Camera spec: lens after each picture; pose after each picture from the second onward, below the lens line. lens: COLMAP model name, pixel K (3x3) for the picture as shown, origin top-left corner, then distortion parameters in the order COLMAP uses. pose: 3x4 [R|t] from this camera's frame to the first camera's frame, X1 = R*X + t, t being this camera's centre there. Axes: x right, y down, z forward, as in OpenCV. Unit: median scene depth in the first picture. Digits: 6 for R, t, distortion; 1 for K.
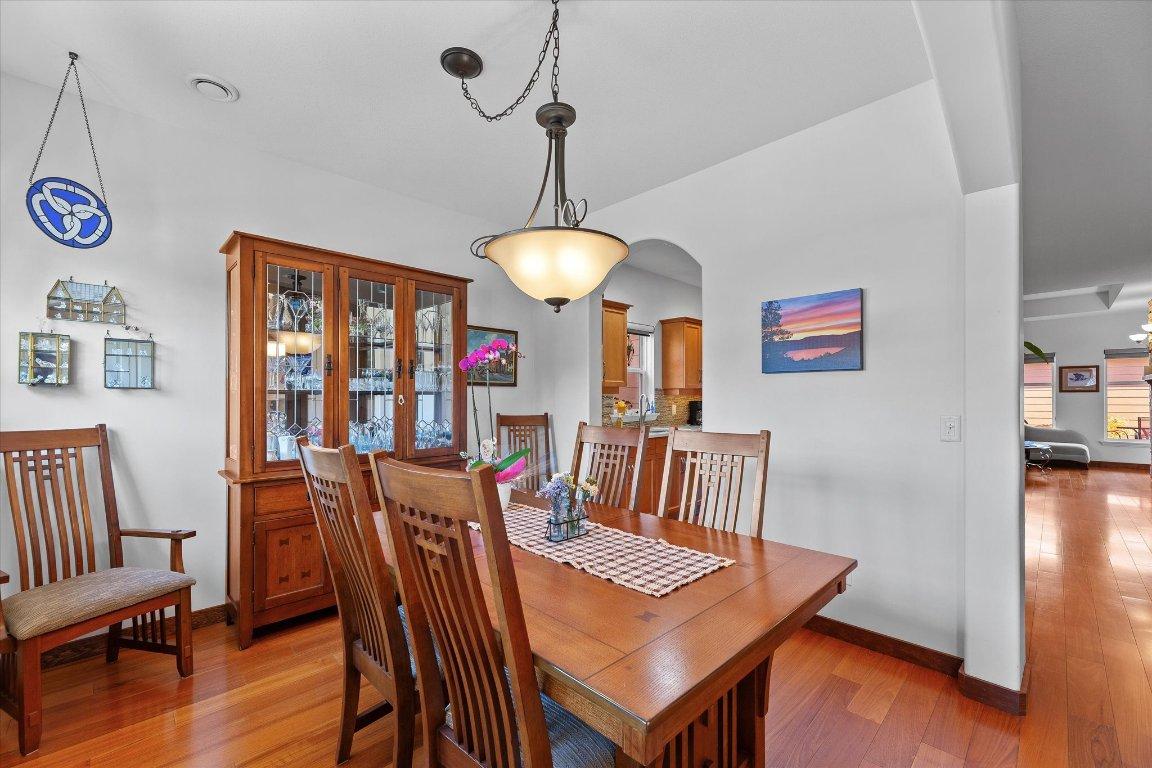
lens RADIAL K [[468.2, 0, 573.5], [0, 468.2, 404.1], [0, 0, 1]] dist [0.000494, 0.000097]
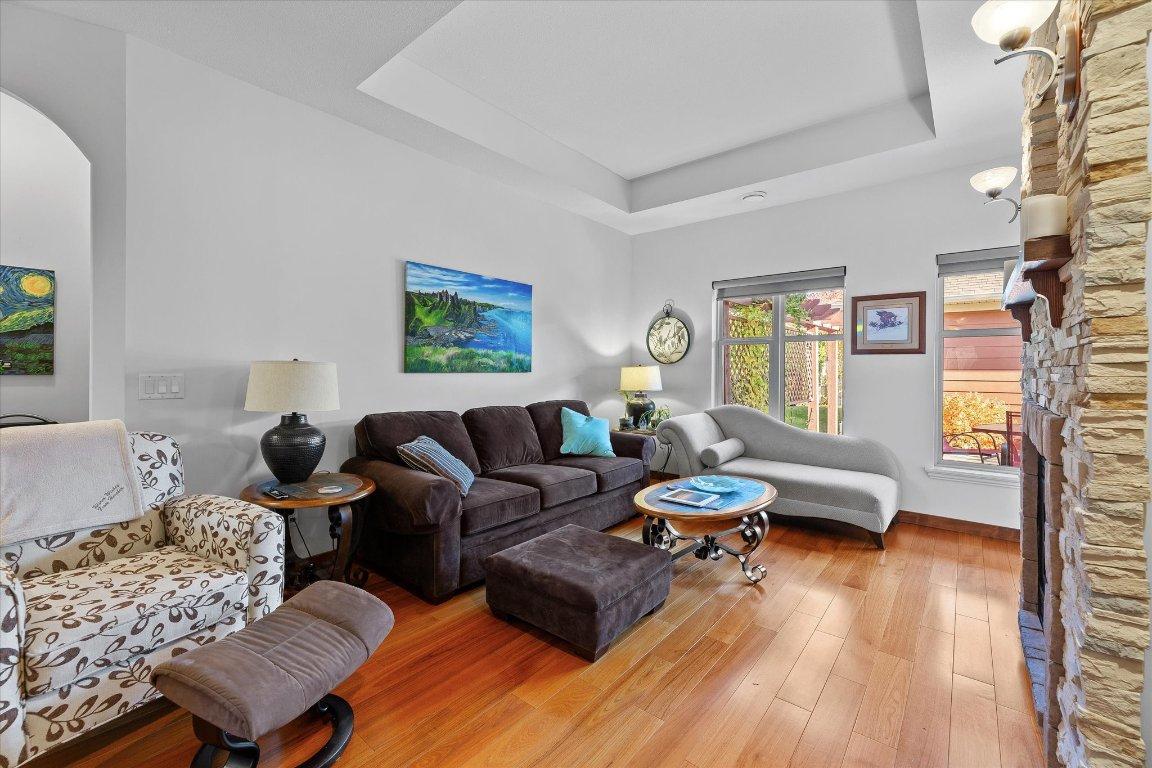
lens RADIAL K [[469.6, 0, 580.8], [0, 469.6, 392.5], [0, 0, 1]] dist [-0.001382, -0.000361]
pose [[0.994837, -0.005125, 0.101361, 0.761482], [0.000142, 0.998794, 0.049101, -0.011706], [-0.101490, -0.048833, 0.993637, 0.601129]]
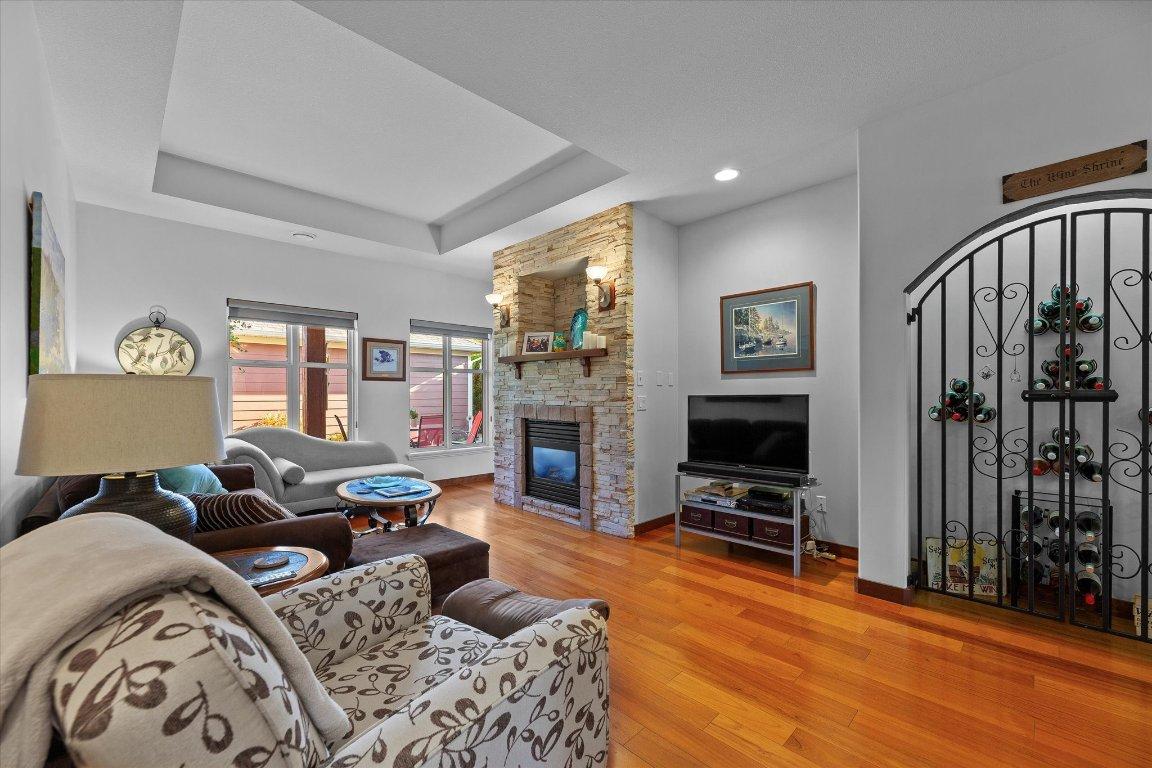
lens RADIAL K [[469.6, 0, 580.8], [0, 469.6, 392.5], [0, 0, 1]] dist [-0.001382, -0.000361]
pose [[-0.002778, -0.001168, 0.999995, 0.463204], [0.004398, 0.999990, 0.001180, -0.010423], [-0.999986, 0.004401, -0.002772, 0.753482]]
